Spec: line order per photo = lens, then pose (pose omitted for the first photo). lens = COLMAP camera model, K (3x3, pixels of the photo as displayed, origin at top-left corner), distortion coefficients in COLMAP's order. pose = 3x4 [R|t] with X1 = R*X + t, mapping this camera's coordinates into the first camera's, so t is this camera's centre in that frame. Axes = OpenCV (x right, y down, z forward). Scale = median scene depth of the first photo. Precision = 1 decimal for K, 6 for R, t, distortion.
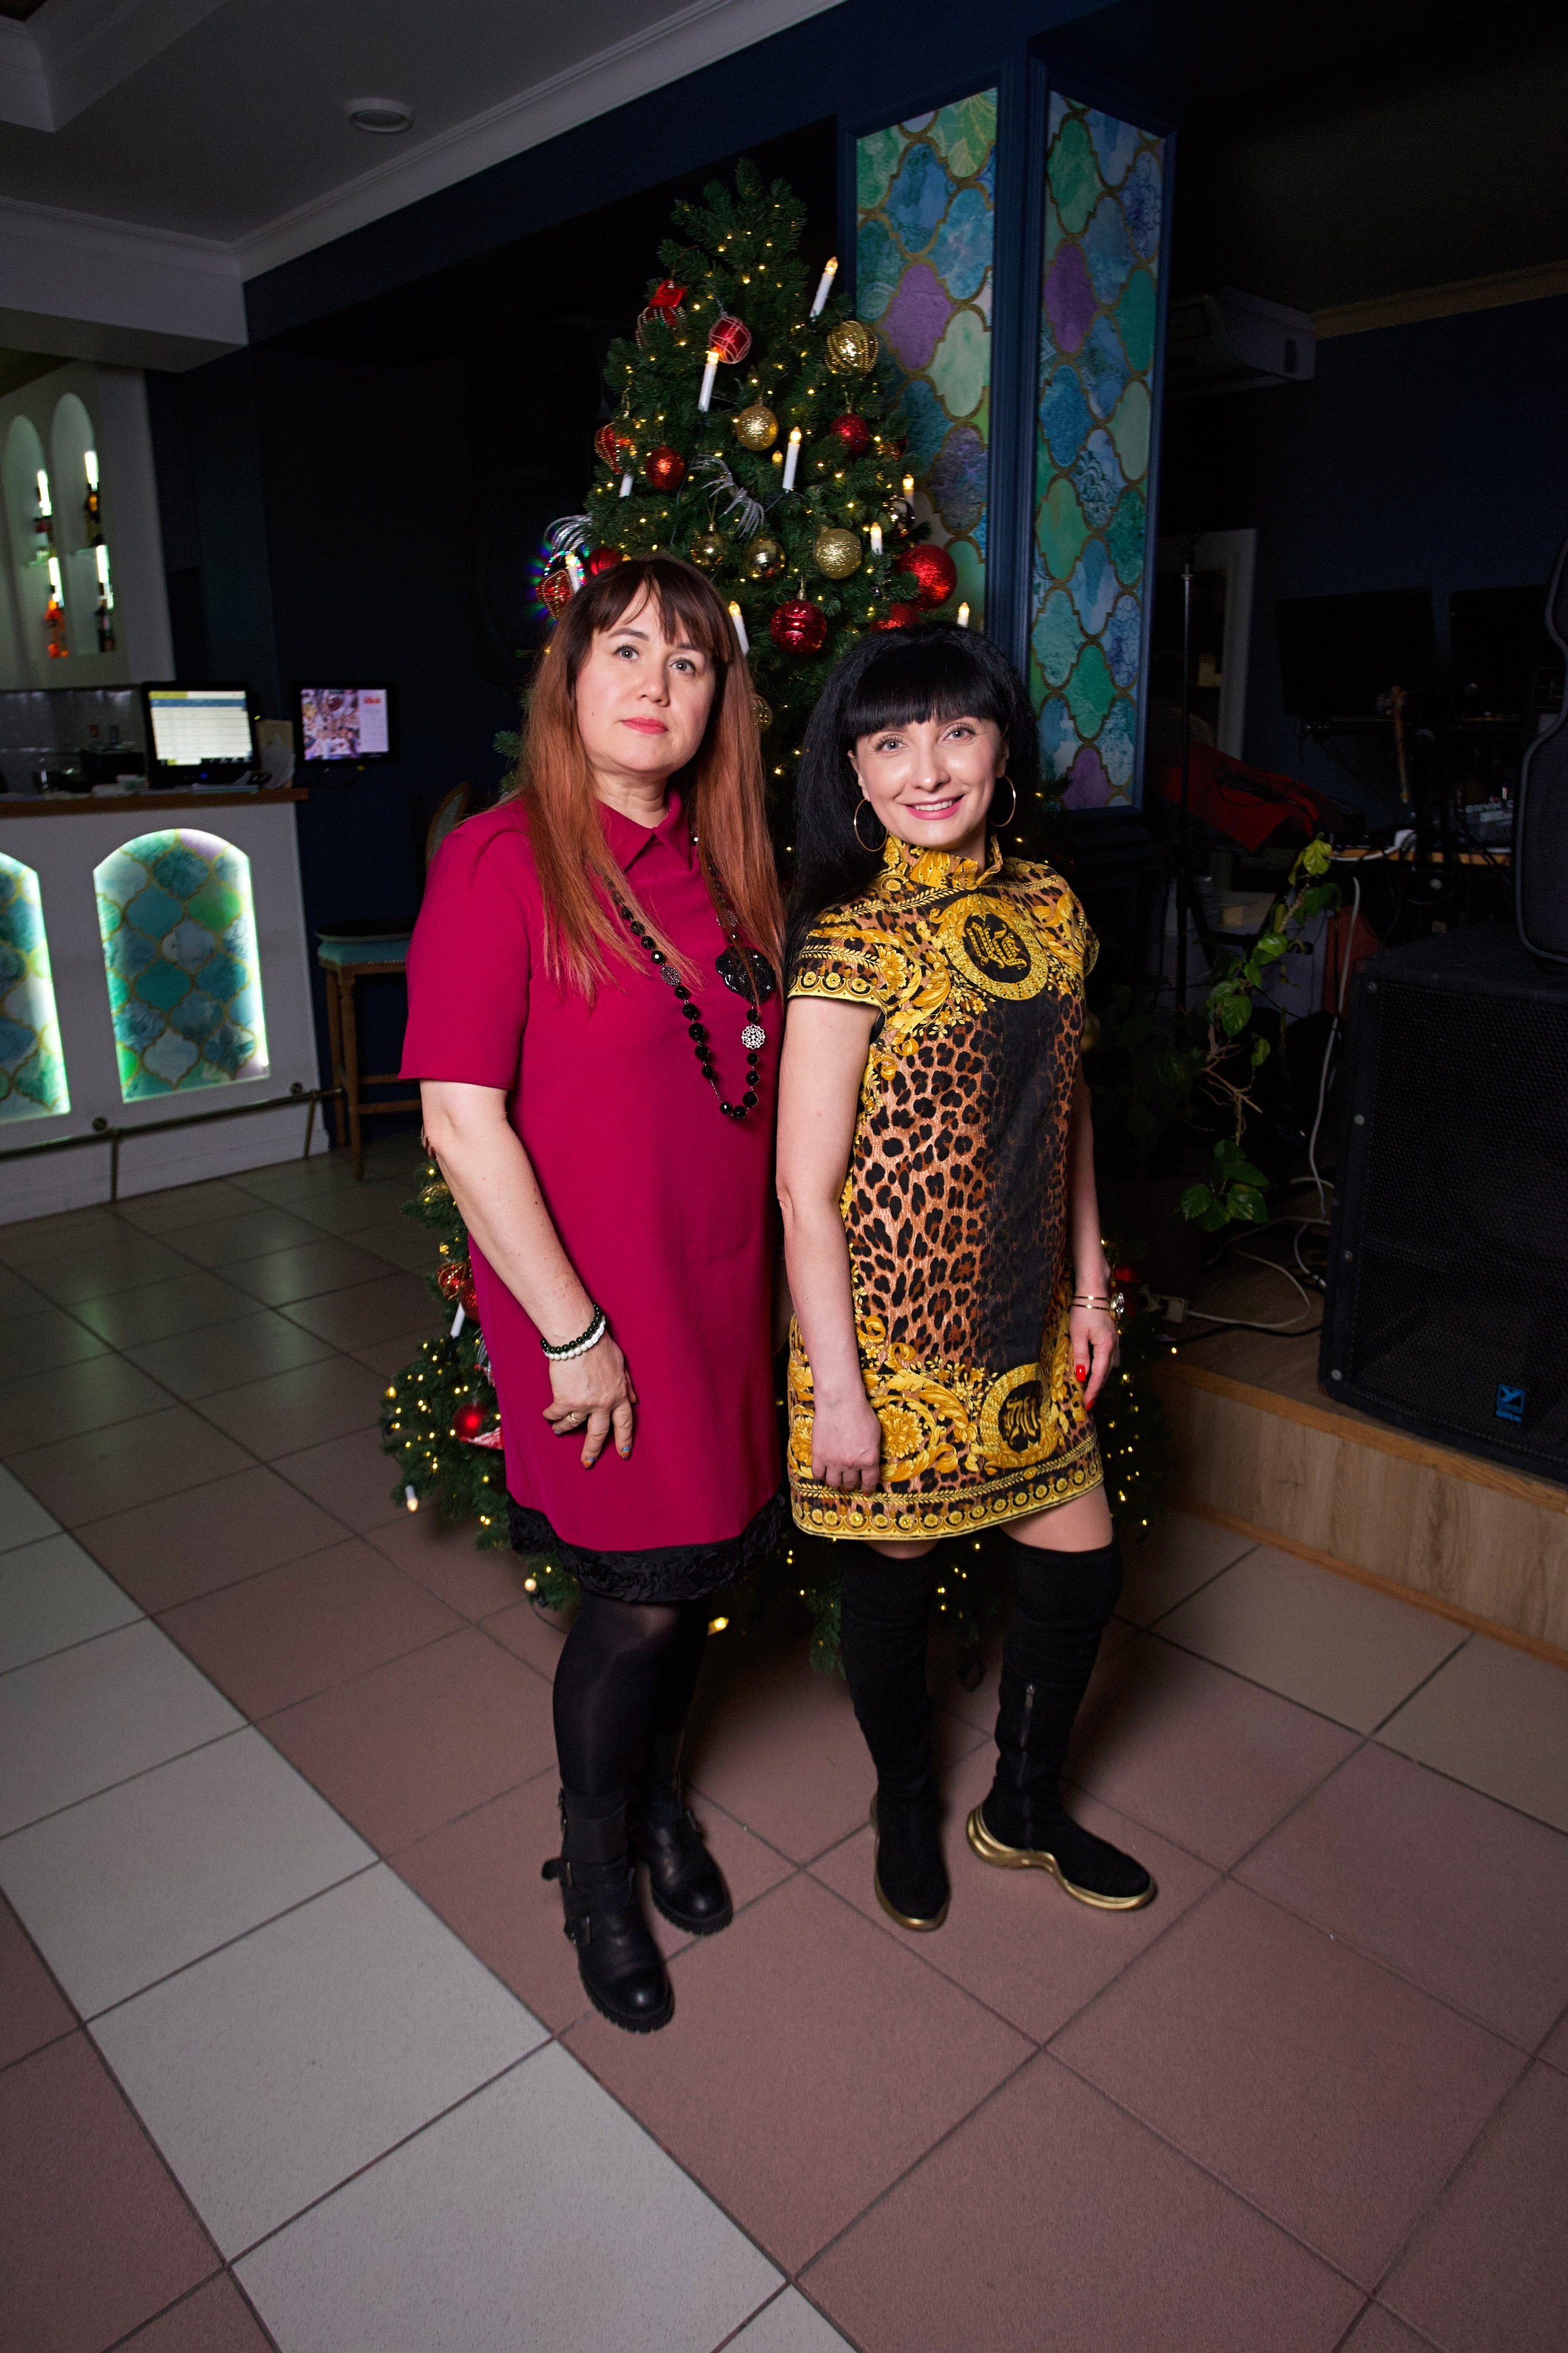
lens RADIAL K [[1550.0, 0, 783.9], [0, 1550.0, 1146.6], [0, 0, 1]] dist [-0.038904, 0.037485]
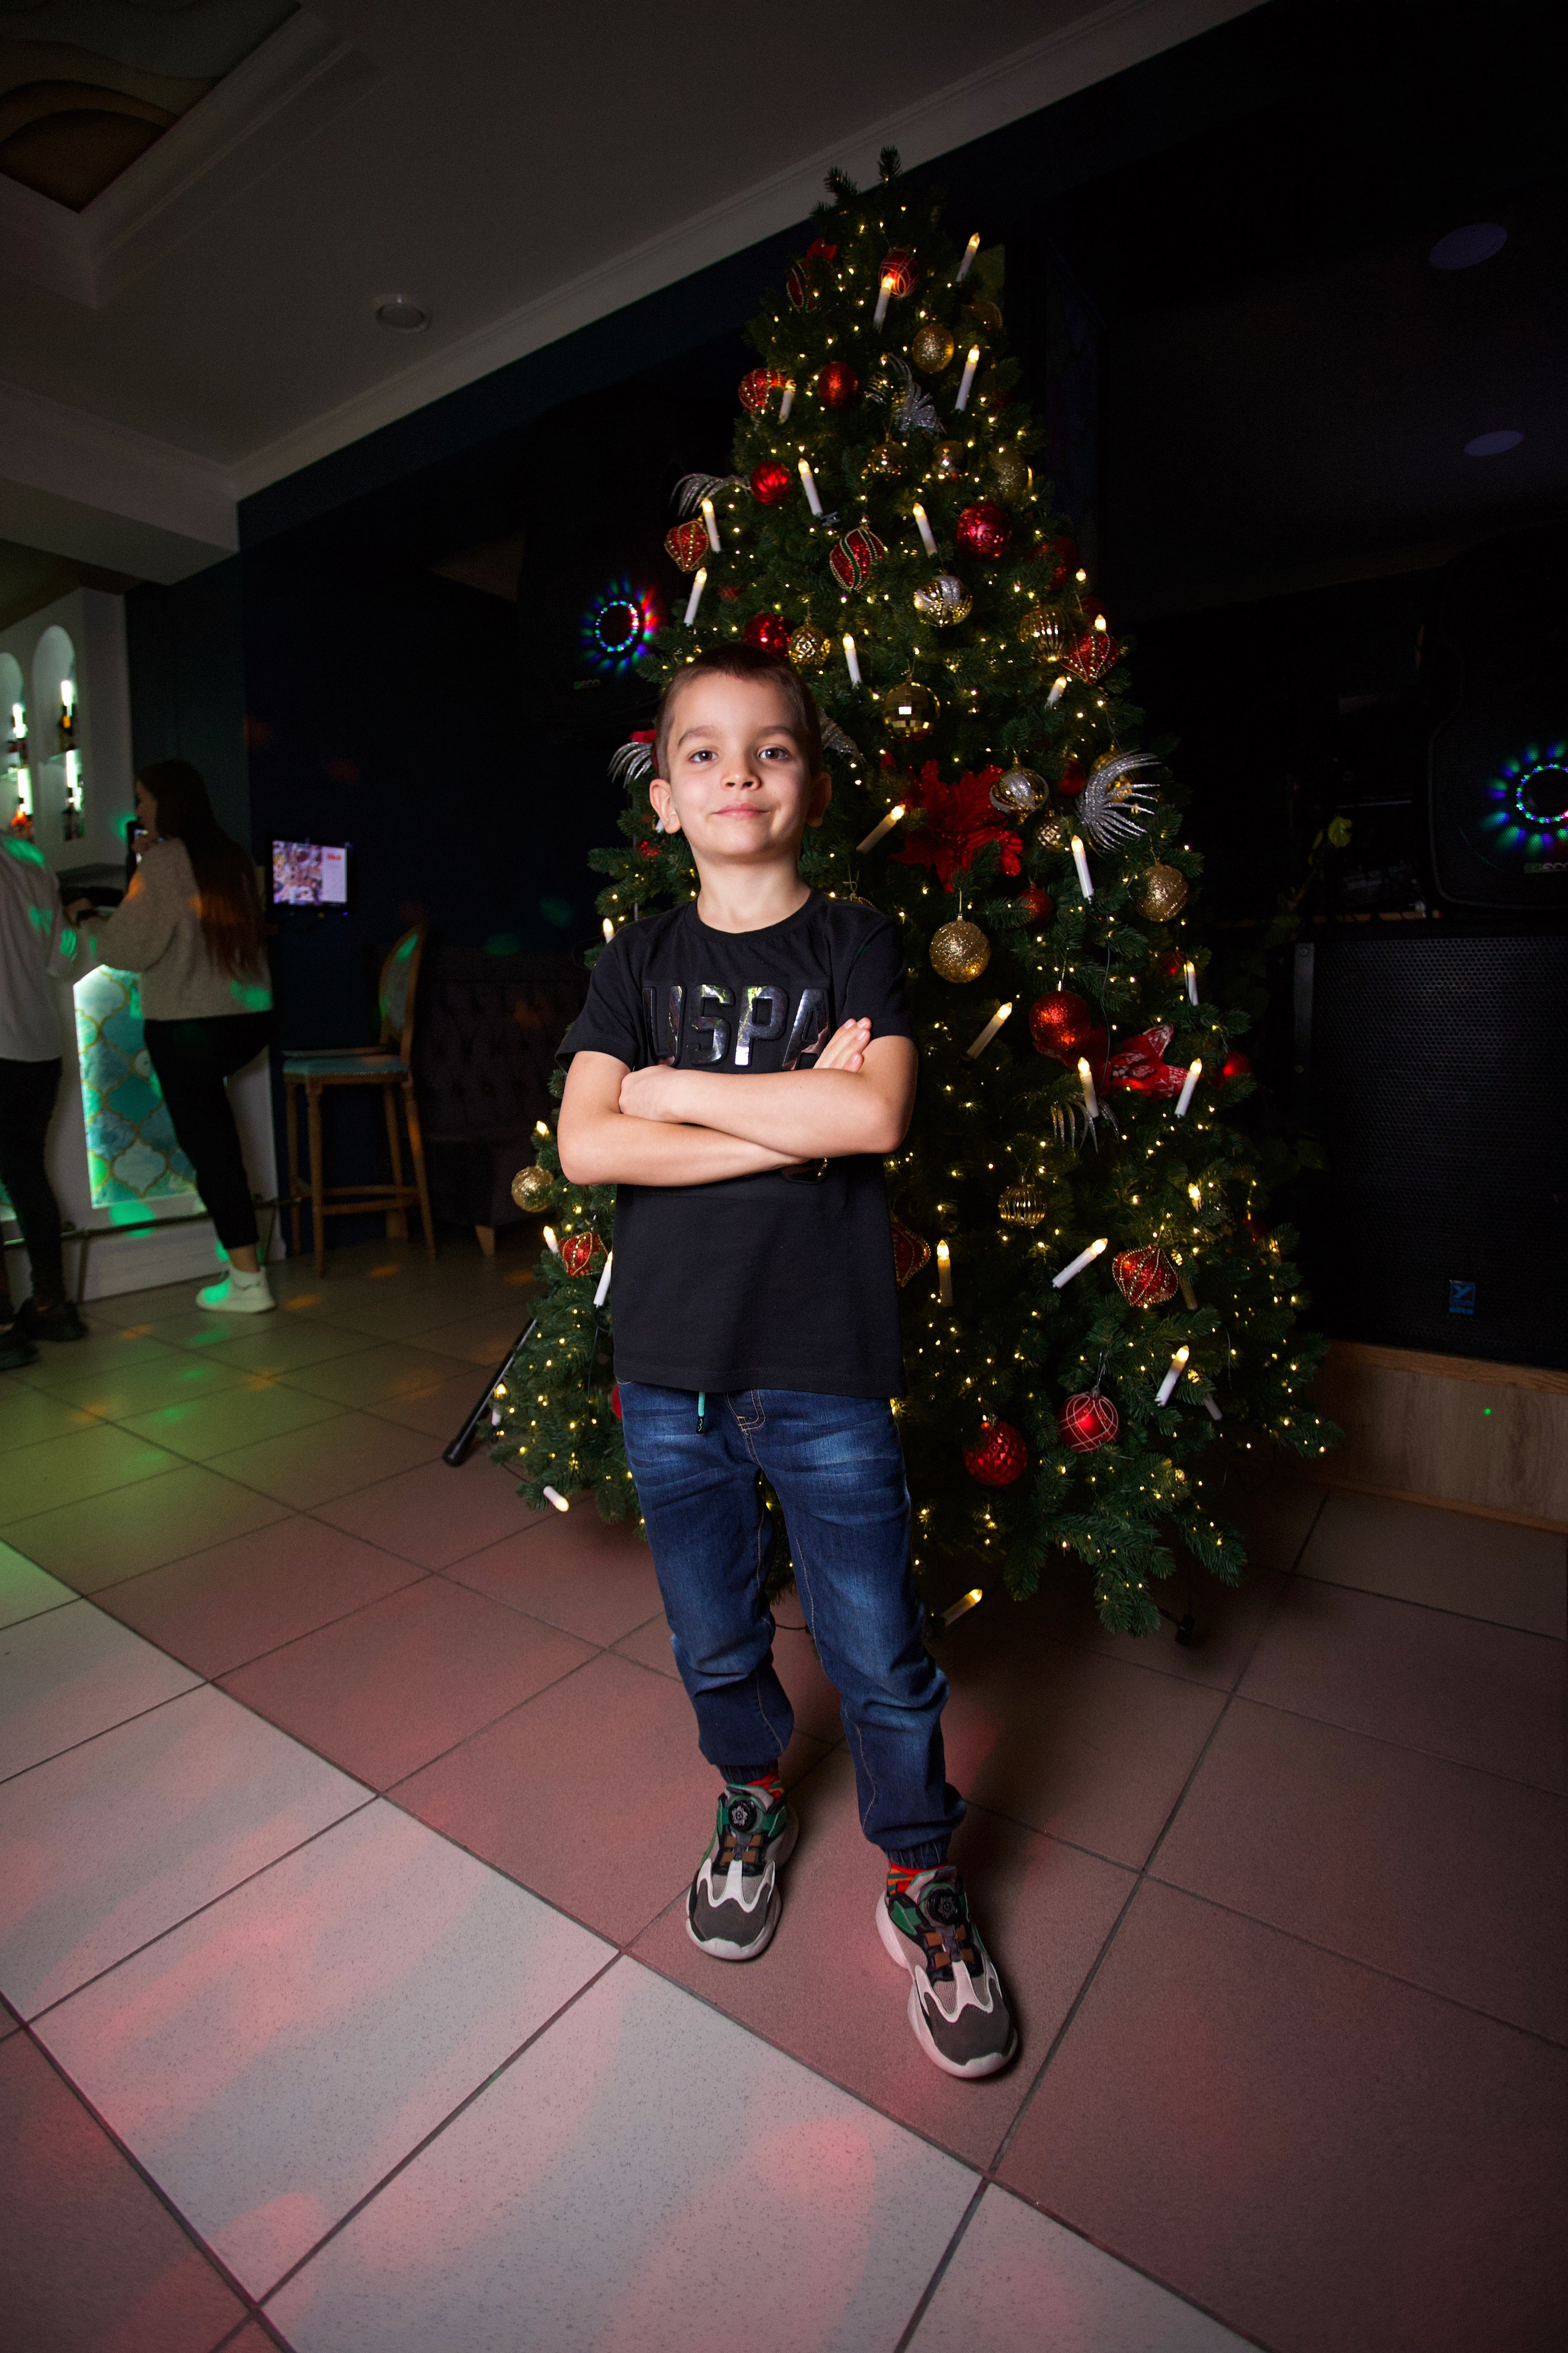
lens RADIAL K [[1134.9, 0, 785.0], [0, 1134.9, 1145.7], [0, 0, 1]] dist [-0.059328, 0.015446]
pose [[0.979132, -0.026377, 0.201504, -0.201126], [0.056765, 0.987572, -0.146556, 0.113654], [-0.195134, 0.154936, 0.968461, 0.288777]]
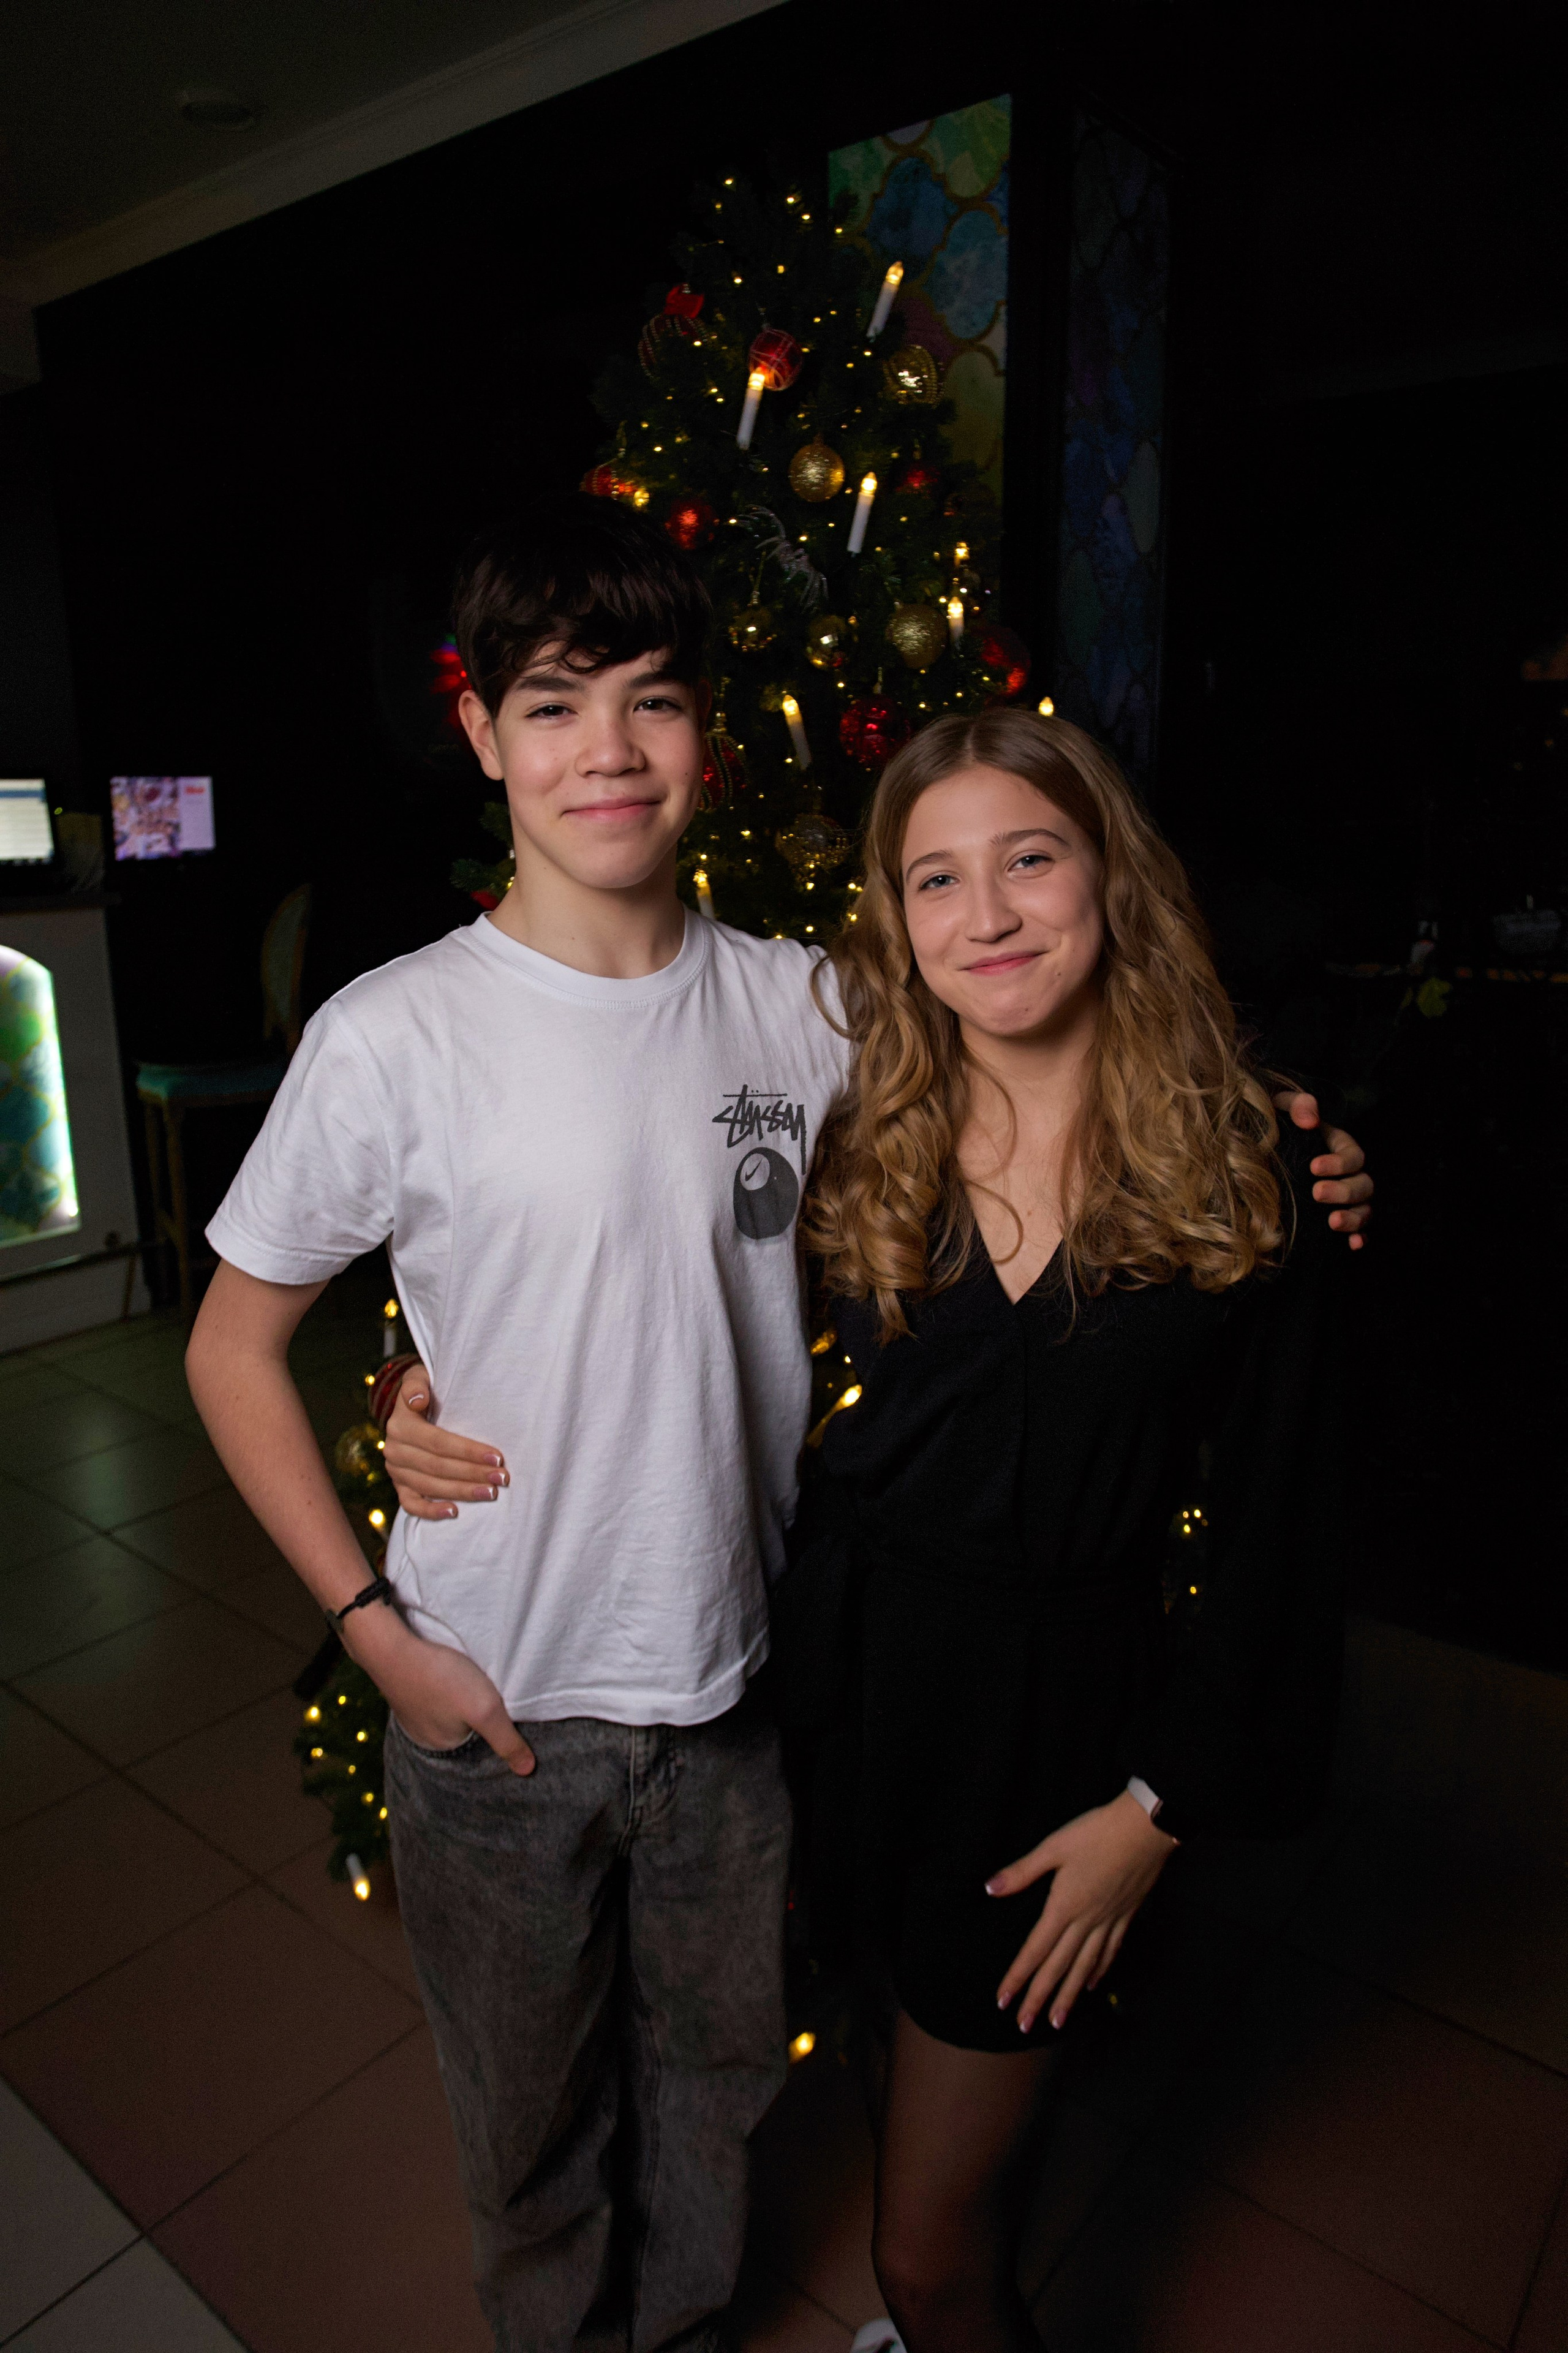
lens RADIAL K [[1550.0, 0, 782.0], [0, 1550.0, 1146.7], [0, 0, 1]] dist [-0.038904, 0.037485]
pose [[0.990760, -0.030539, 0.132140, -0.106895], [0.036202, 0.998517, -0.040663, -0.073774], [-0.130703, 0.045071, 0.990397, 0.188262]]
